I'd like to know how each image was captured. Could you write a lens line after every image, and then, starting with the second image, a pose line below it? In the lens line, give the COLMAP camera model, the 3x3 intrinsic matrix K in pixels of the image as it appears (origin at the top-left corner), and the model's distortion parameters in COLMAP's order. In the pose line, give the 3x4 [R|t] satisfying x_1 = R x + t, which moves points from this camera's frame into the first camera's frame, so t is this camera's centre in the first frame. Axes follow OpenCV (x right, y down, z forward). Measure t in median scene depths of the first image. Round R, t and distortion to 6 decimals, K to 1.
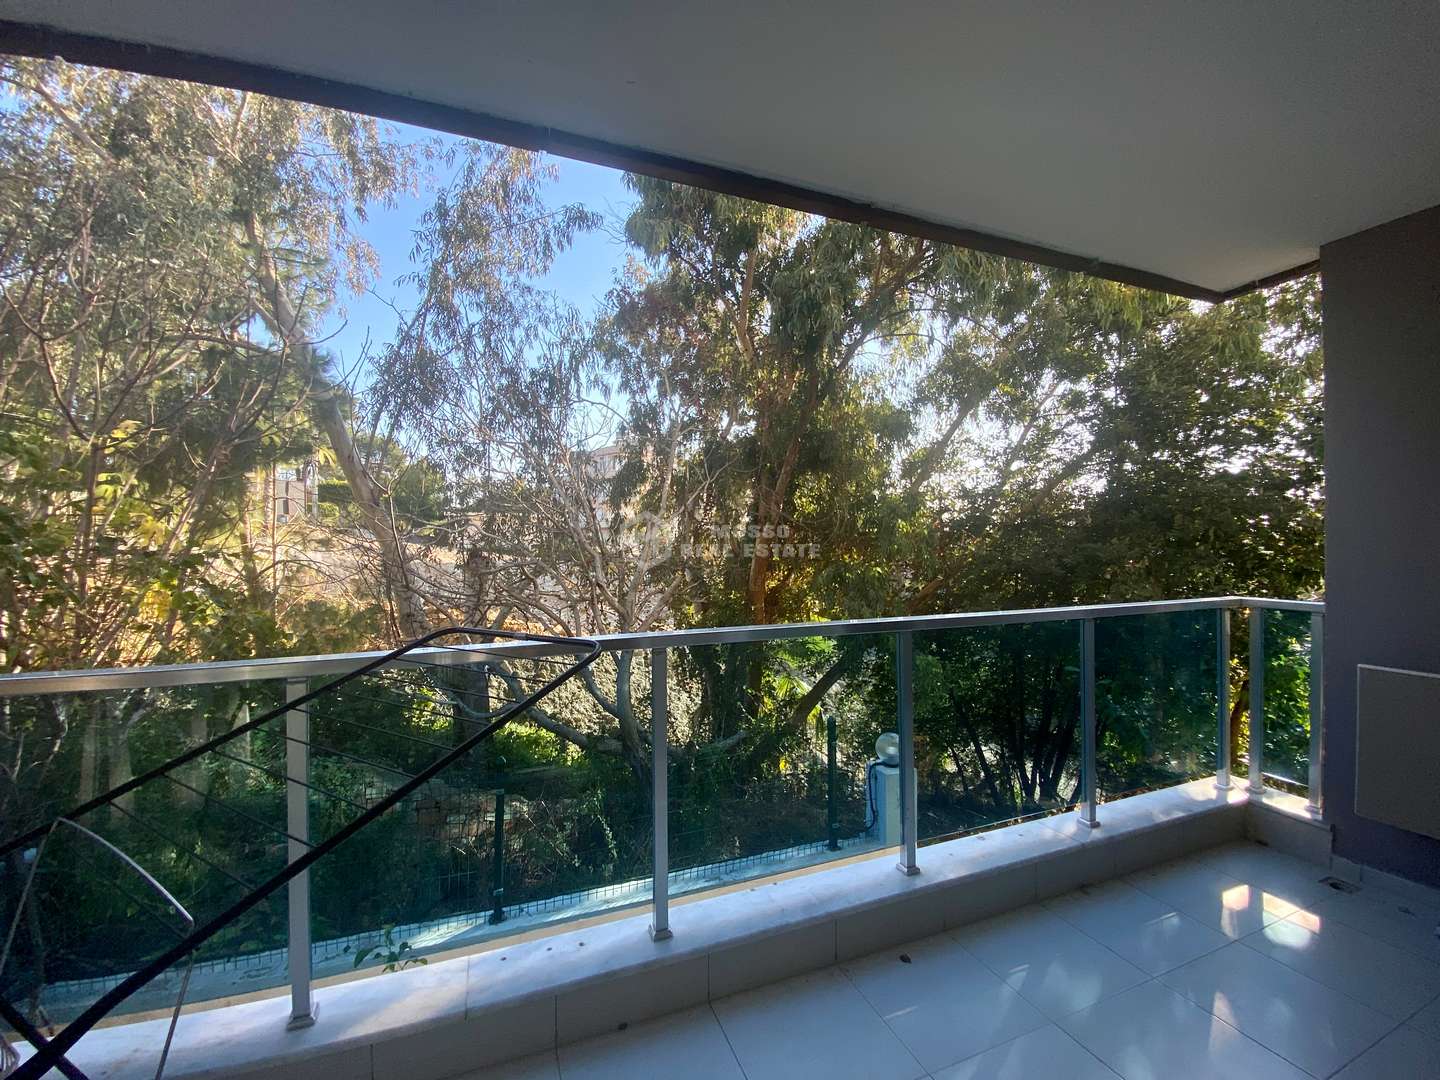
lens RADIAL K [[586.5, 0, 709.4], [0, 586.5, 532.8], [0, 0, 1]] dist [0.026534, -0.023439]
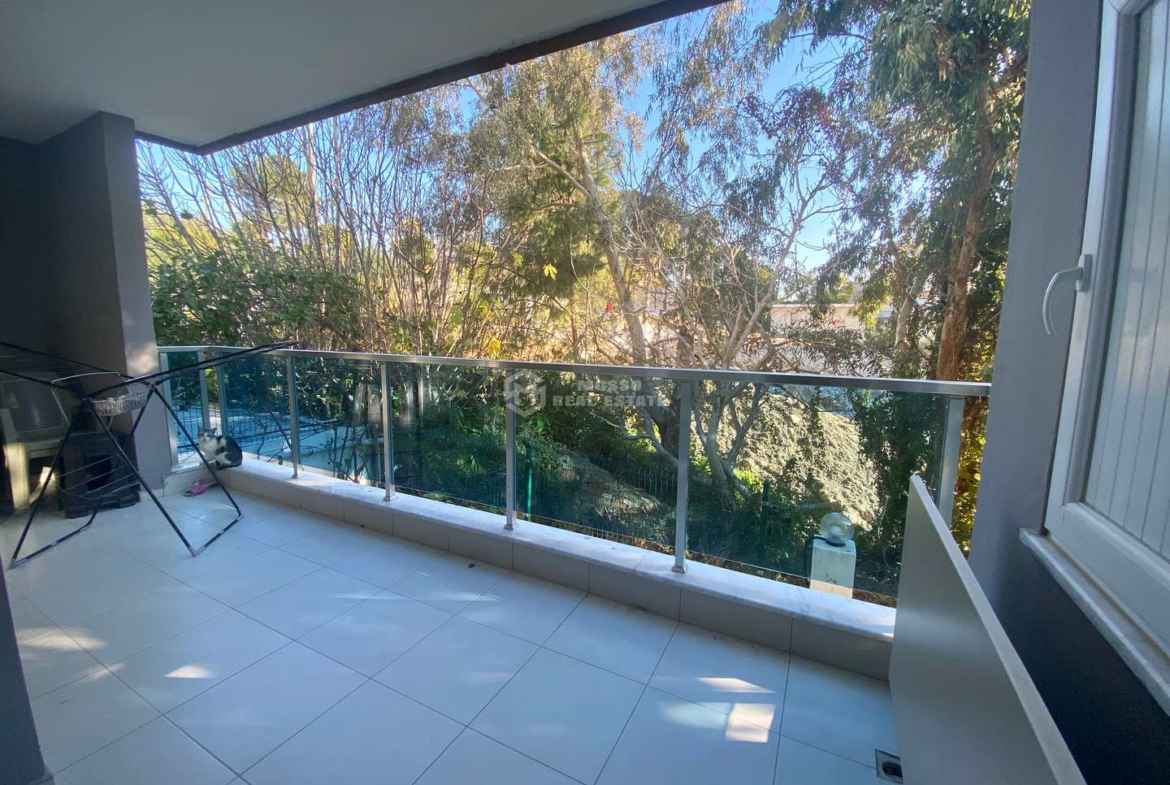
lens RADIAL K [[477.0, 0, 585.0], [0, 477.0, 392.5], [0, 0, 1]] dist [0.001440, 0.000070]
pose [[0.667720, 0.113692, -0.735680, 0.428479], [-0.001225, 0.988435, 0.151640, 0.007161], [0.744412, -0.100352, 0.660137, 0.112763]]
